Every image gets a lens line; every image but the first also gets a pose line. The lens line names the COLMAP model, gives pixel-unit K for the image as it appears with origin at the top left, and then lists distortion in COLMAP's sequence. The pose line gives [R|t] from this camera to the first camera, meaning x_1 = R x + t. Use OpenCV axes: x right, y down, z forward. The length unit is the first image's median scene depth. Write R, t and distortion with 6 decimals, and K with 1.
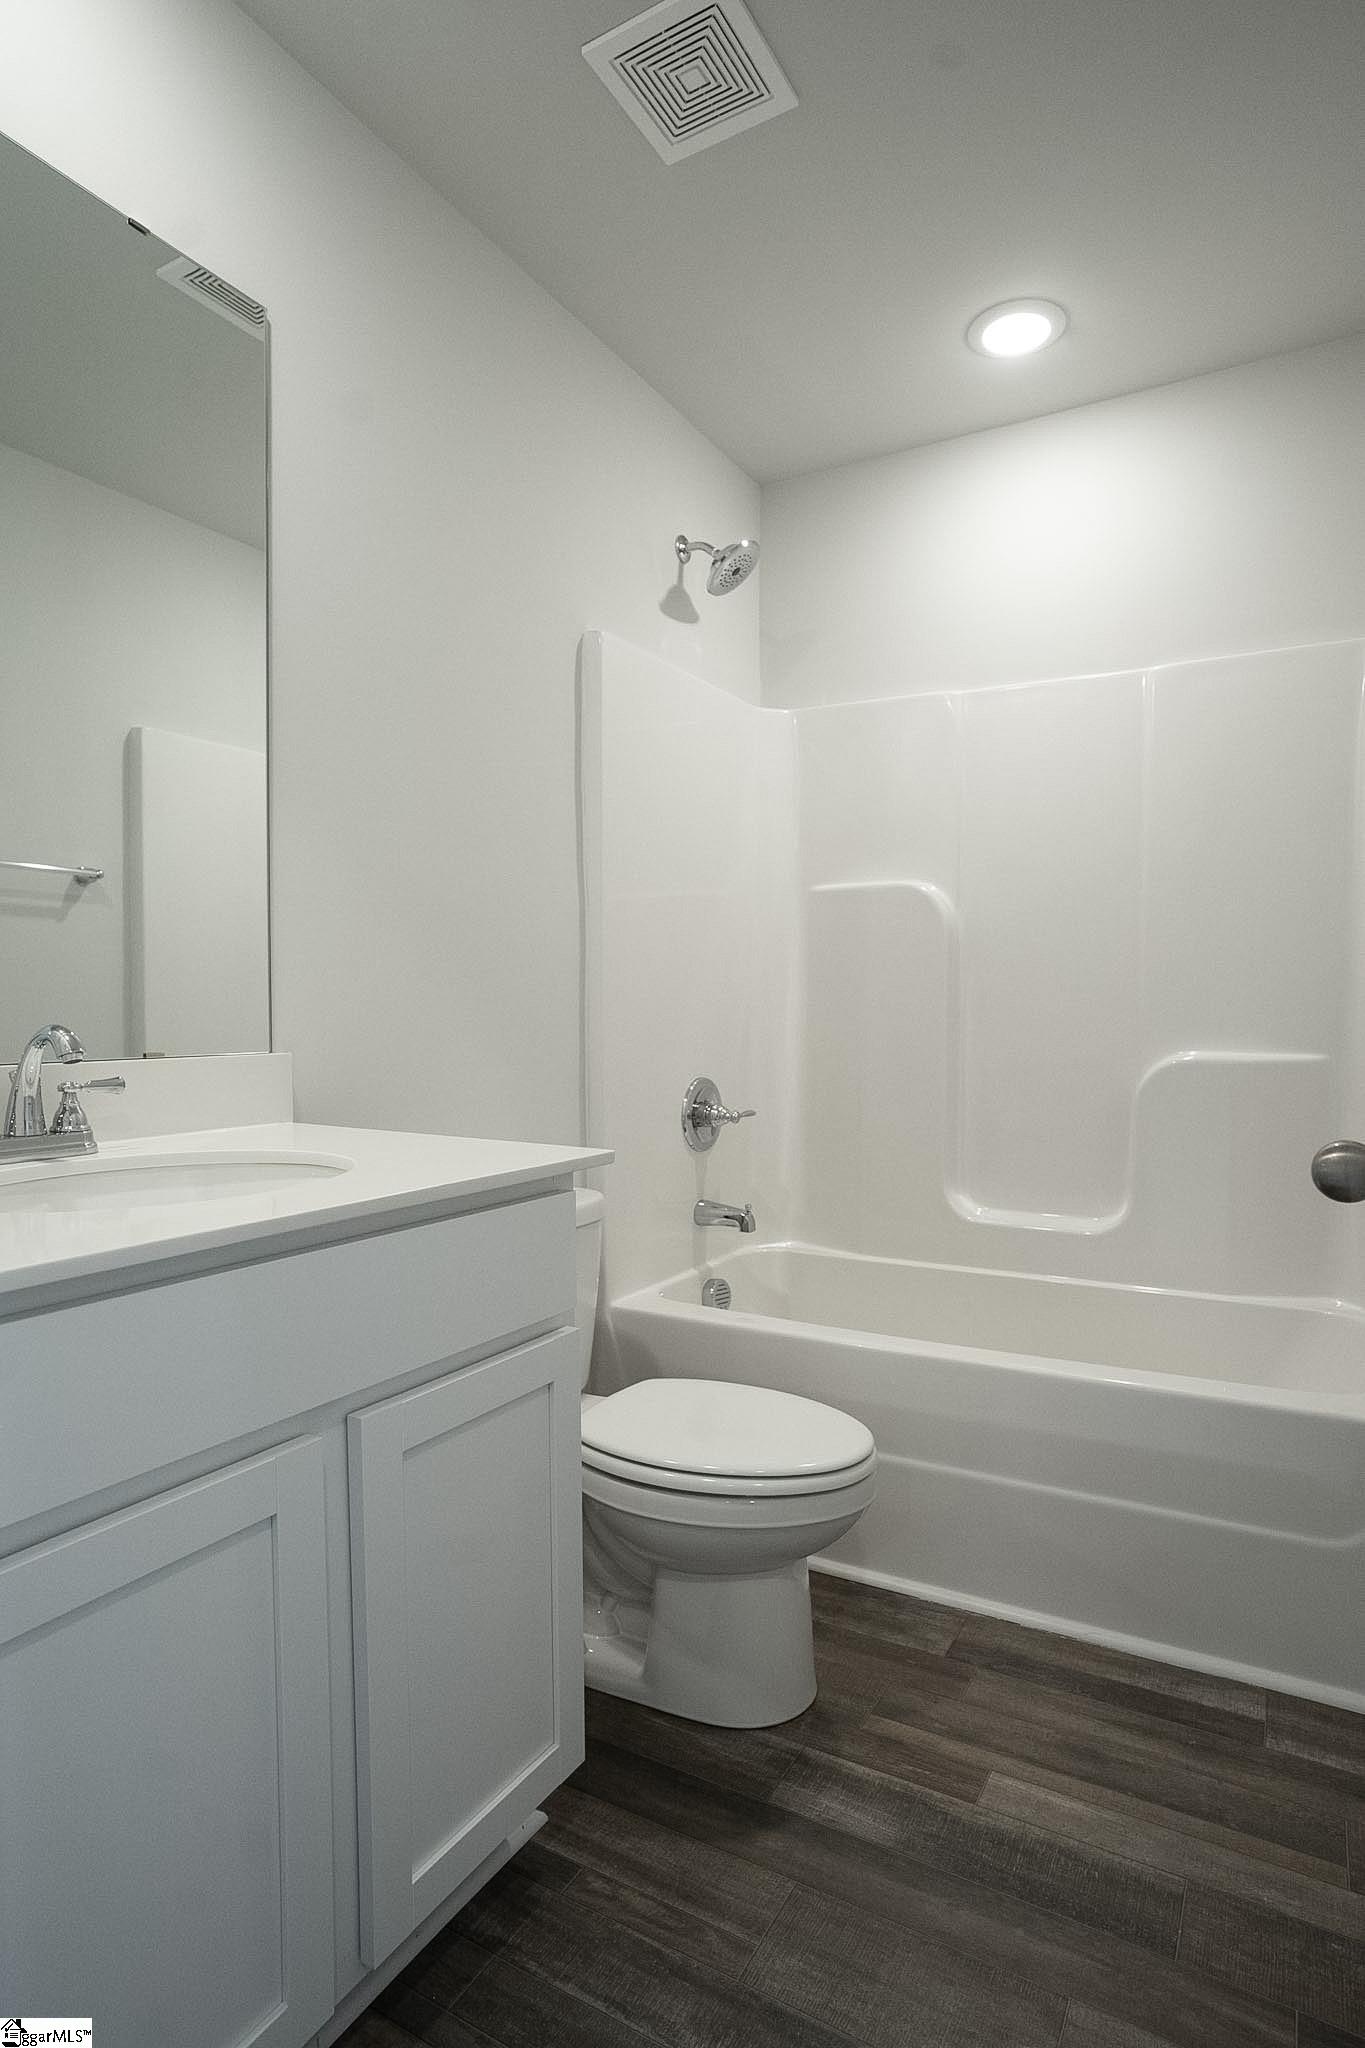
lens RADIAL K [[1086.2, 0, 641.7], [0, 1086.2, 1039.5], [0, 0, 1]] dist [-0.002546, 0.000391]
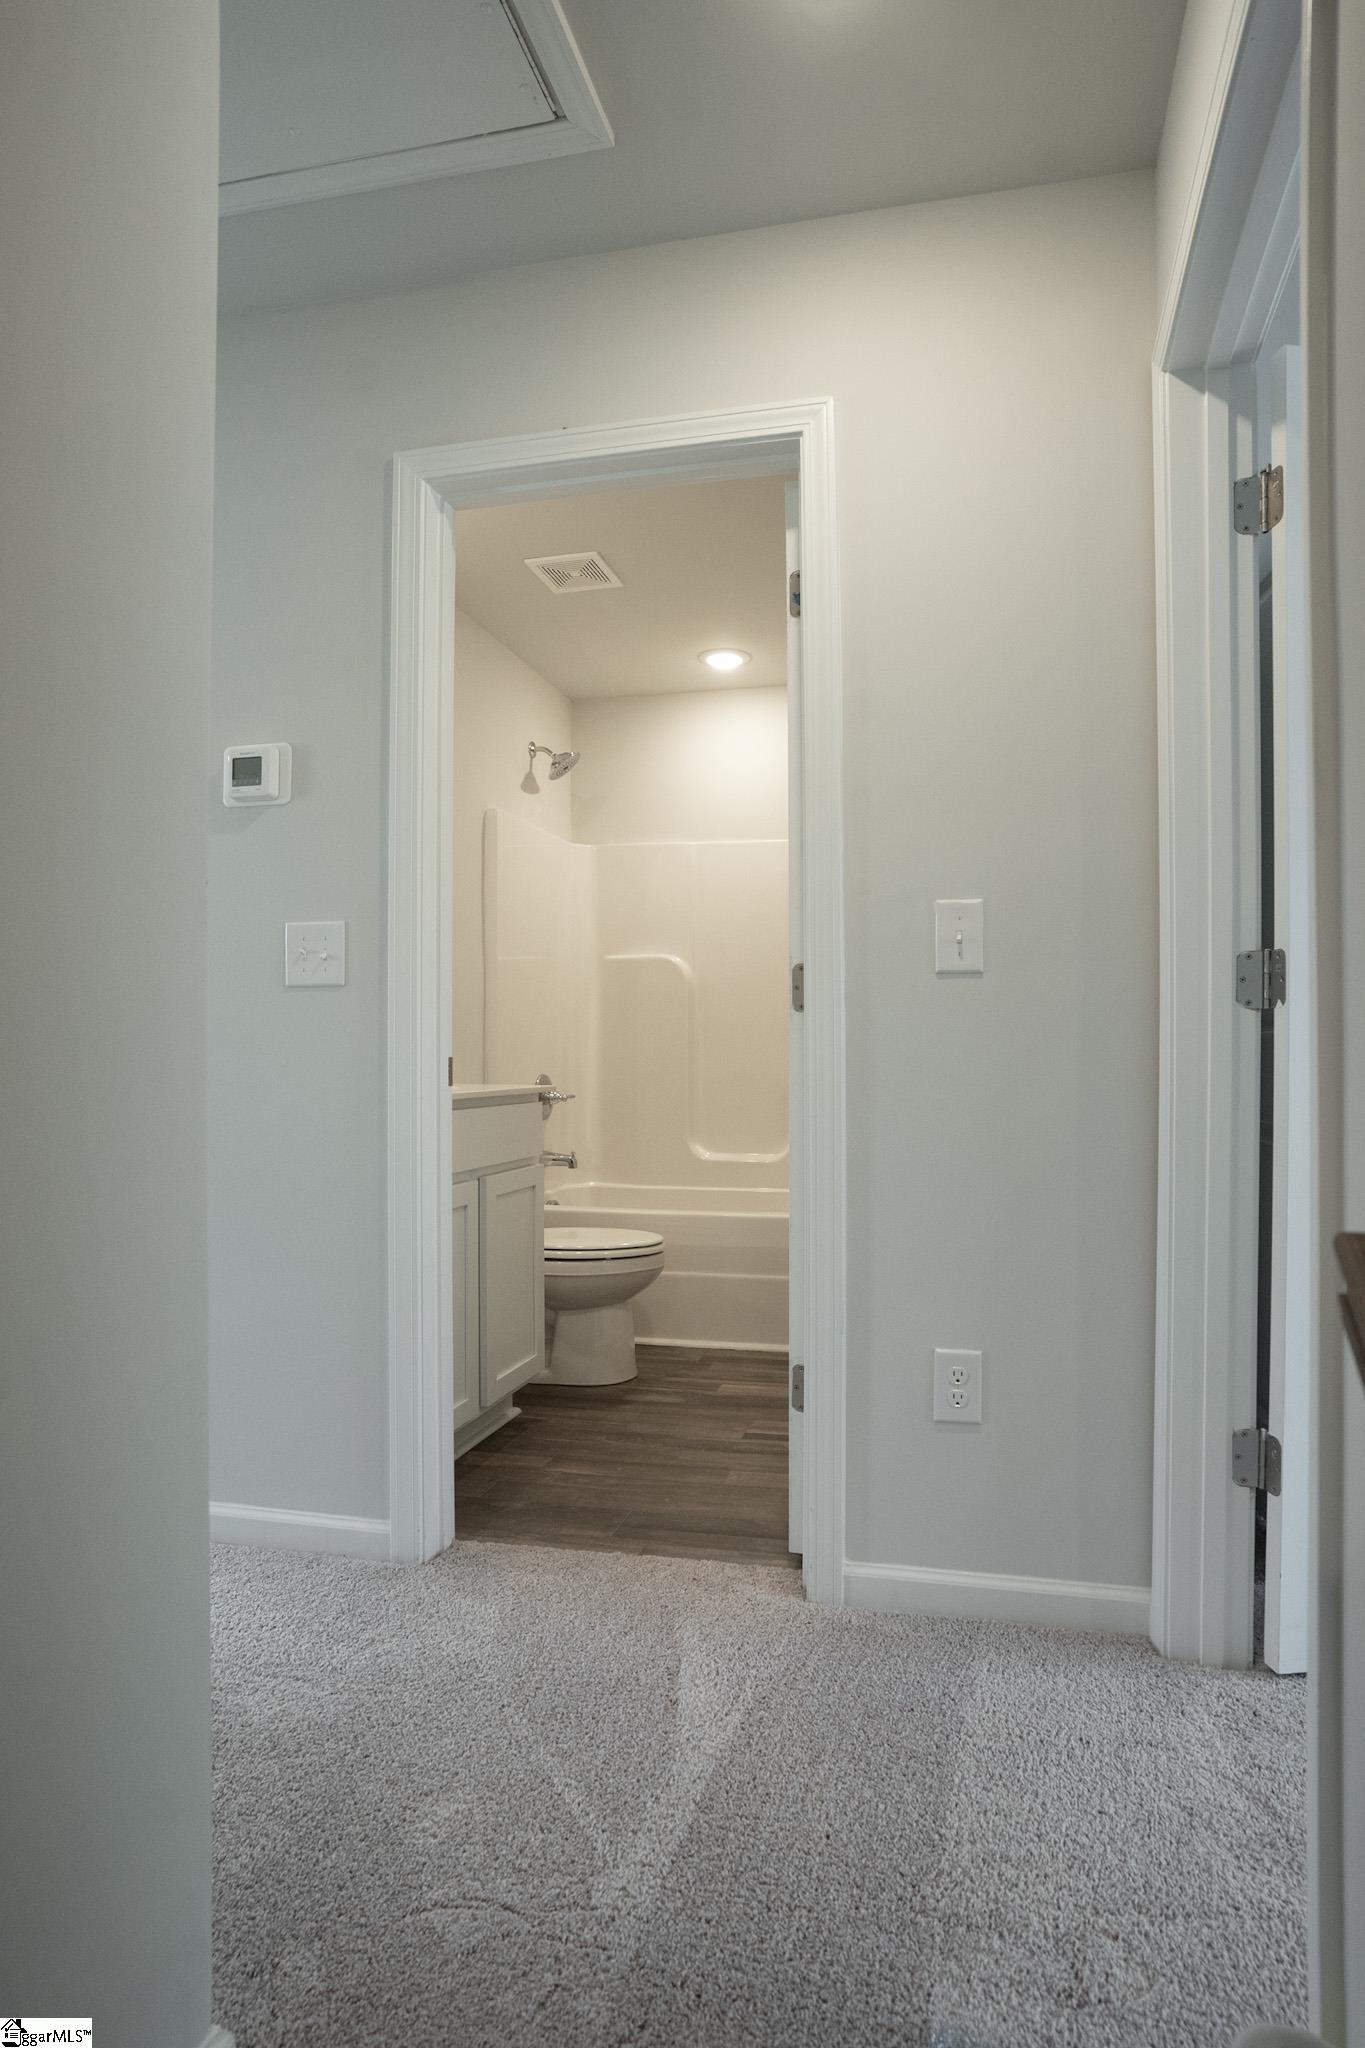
lens RADIAL K [[1149.2, 0, 689.6], [0, 1149.2, 1004.8], [0, 0, 1]] dist [-0.021882, 0.025563]
pose [[0.953791, 0.015616, 0.300064, -0.255661], [0.007375, 0.997131, -0.075336, 0.064327], [-0.300380, 0.074068, 0.950940, -0.705765]]
